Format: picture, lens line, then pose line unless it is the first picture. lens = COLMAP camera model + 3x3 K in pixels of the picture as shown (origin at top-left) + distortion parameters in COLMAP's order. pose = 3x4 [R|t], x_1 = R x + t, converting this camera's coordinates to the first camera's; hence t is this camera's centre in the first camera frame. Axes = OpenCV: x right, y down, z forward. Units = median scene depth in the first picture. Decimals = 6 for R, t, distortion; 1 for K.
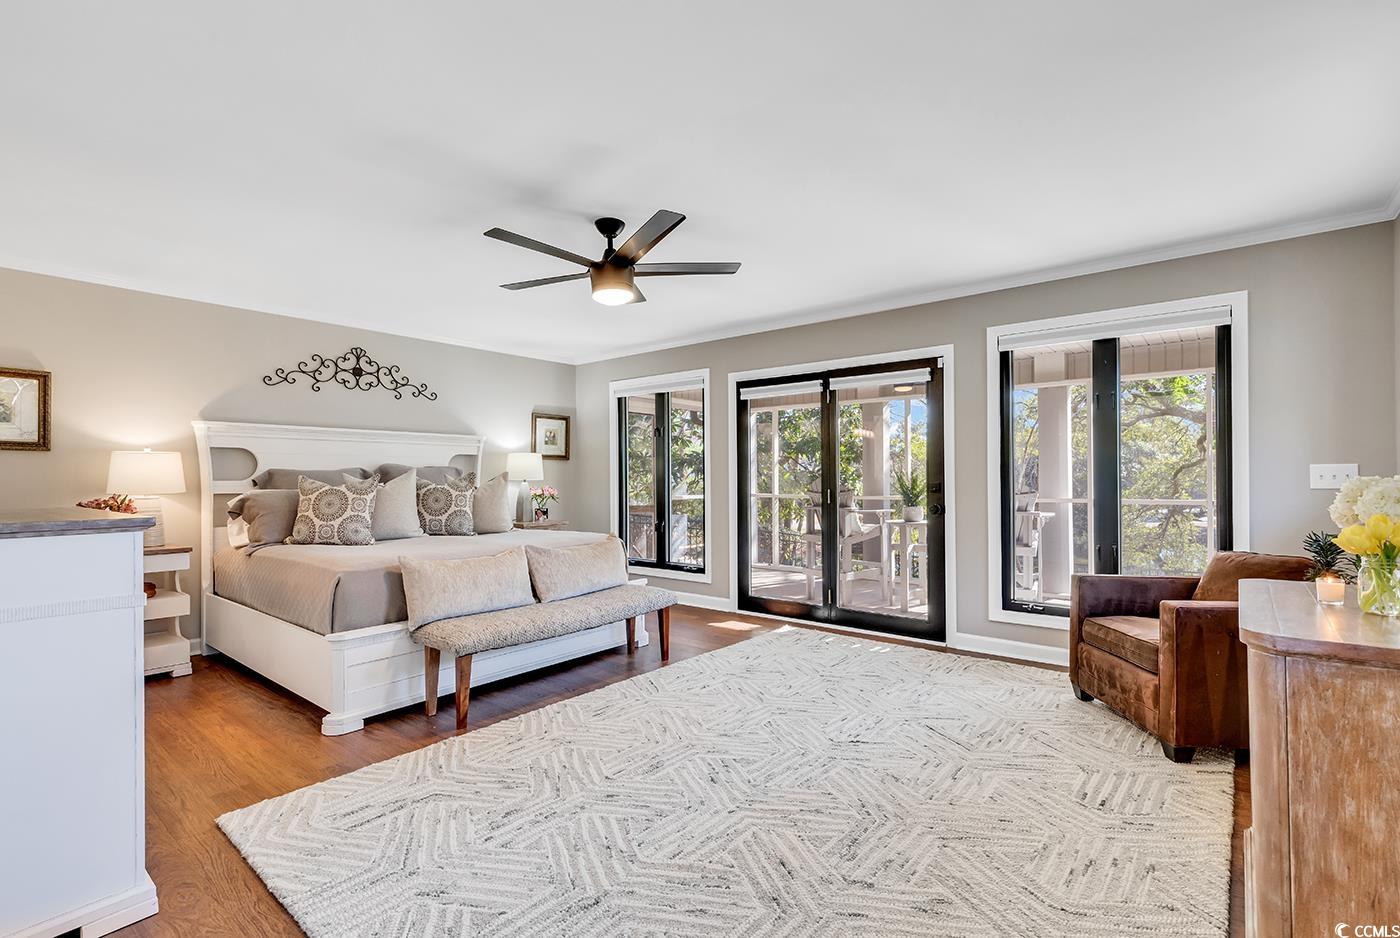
lens RADIAL K [[630.2, 0, 708.2], [0, 630.2, 471.8], [0, 0, 1]] dist [0.004282, 0.002615]
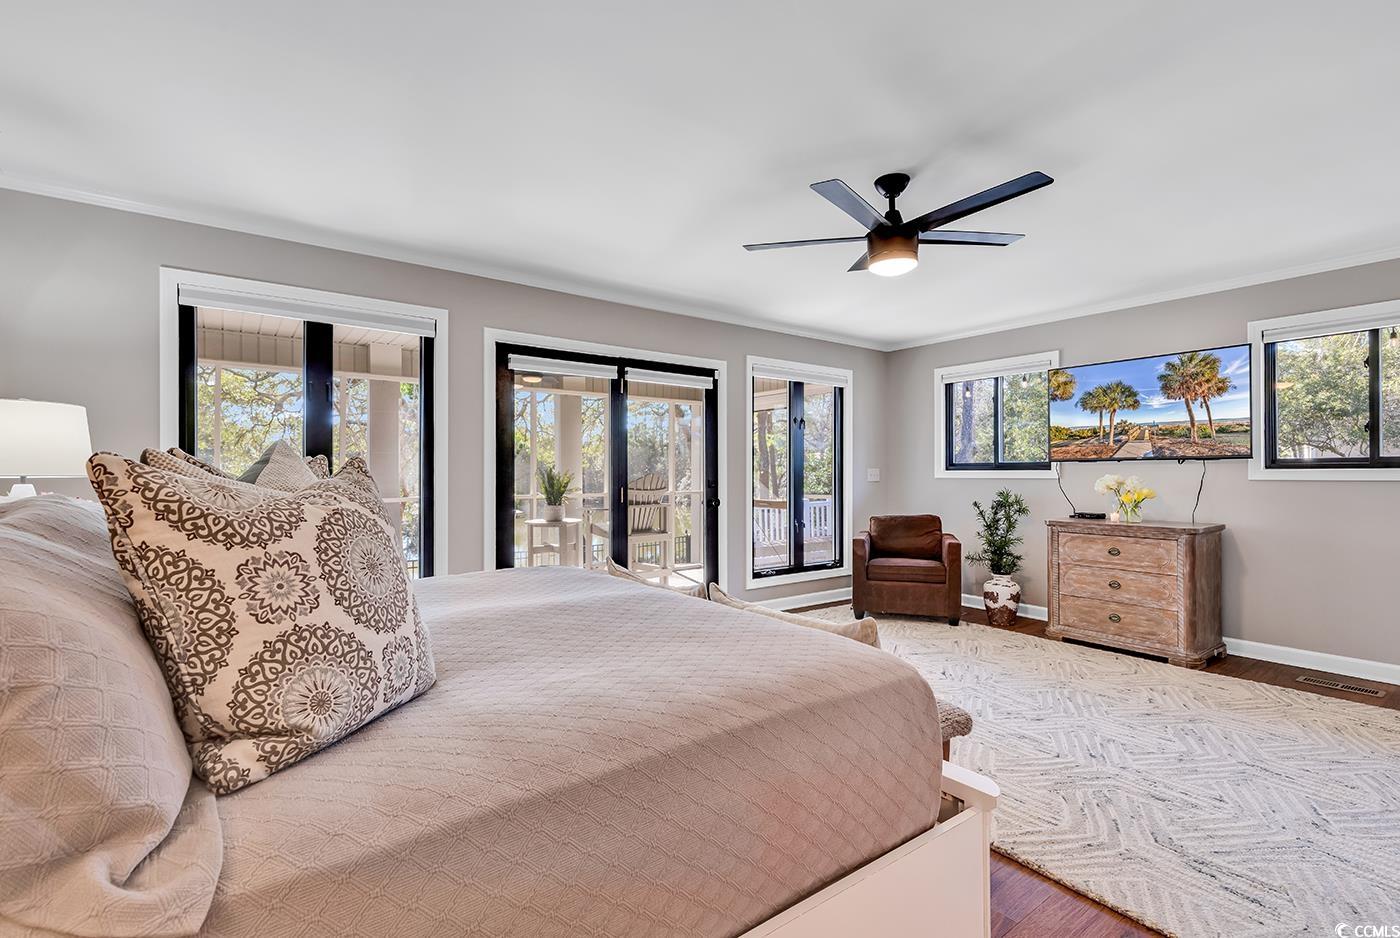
lens RADIAL K [[630.2, 0, 702.6], [0, 630.2, 476.7], [0, 0, 1]] dist [0.004282, 0.002615]
pose [[0.249538, -0.010973, 0.968303, -0.911593], [-0.022667, 0.999596, 0.017169, -0.007814], [-0.968100, -0.026233, 0.249188, 0.881942]]
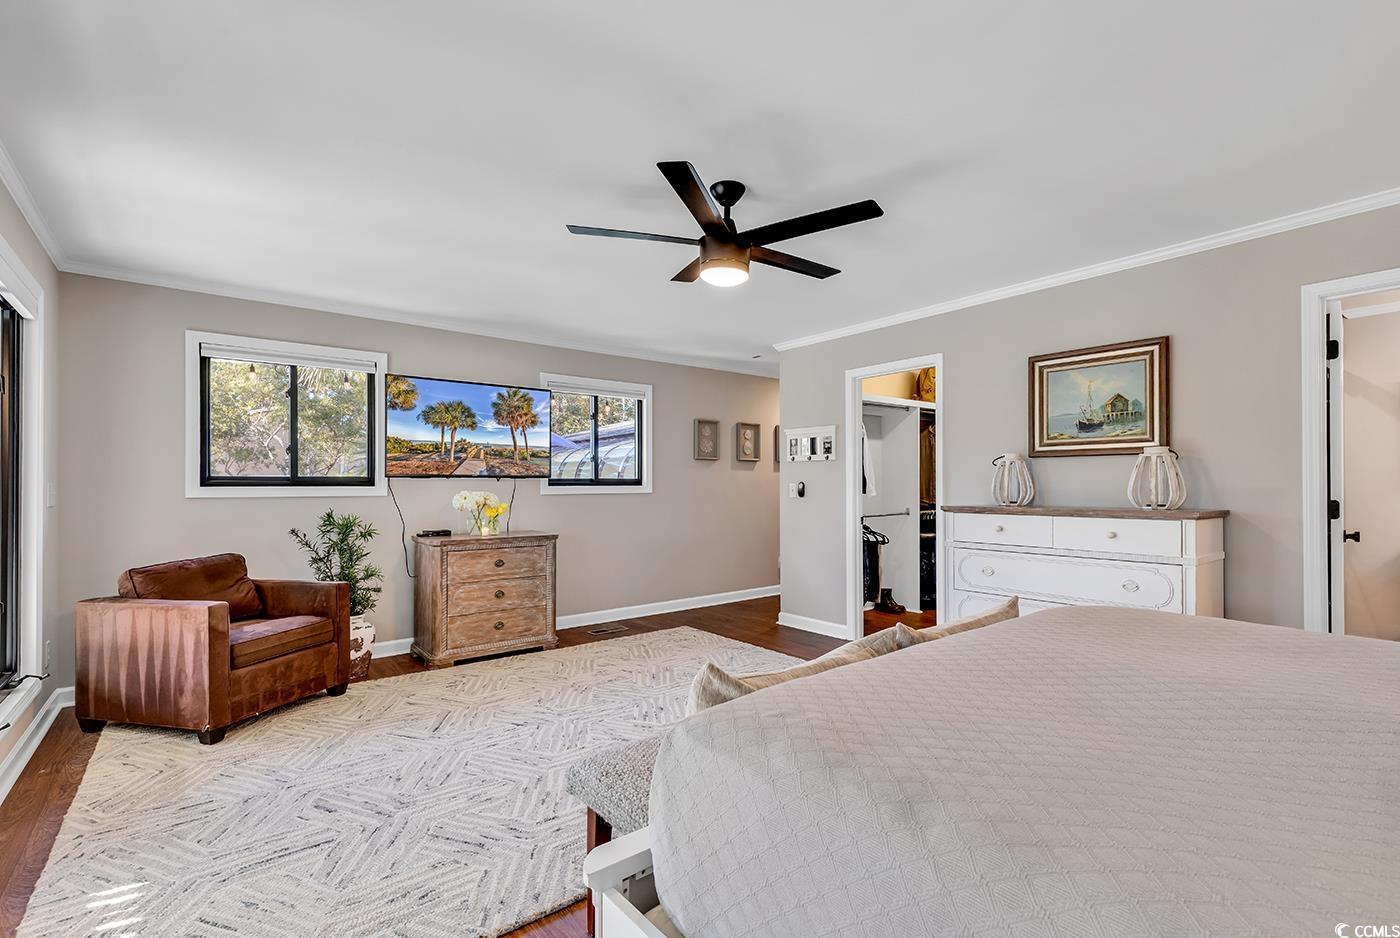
lens RADIAL K [[630.2, 0, 704.6], [0, 630.2, 480.5], [0, 0, 1]] dist [0.004282, 0.002615]
pose [[-0.980392, -0.002449, 0.197041, -0.242884], [-0.010411, 0.999170, -0.039384, 0.015445], [-0.196781, -0.040663, -0.979604, 1.565049]]
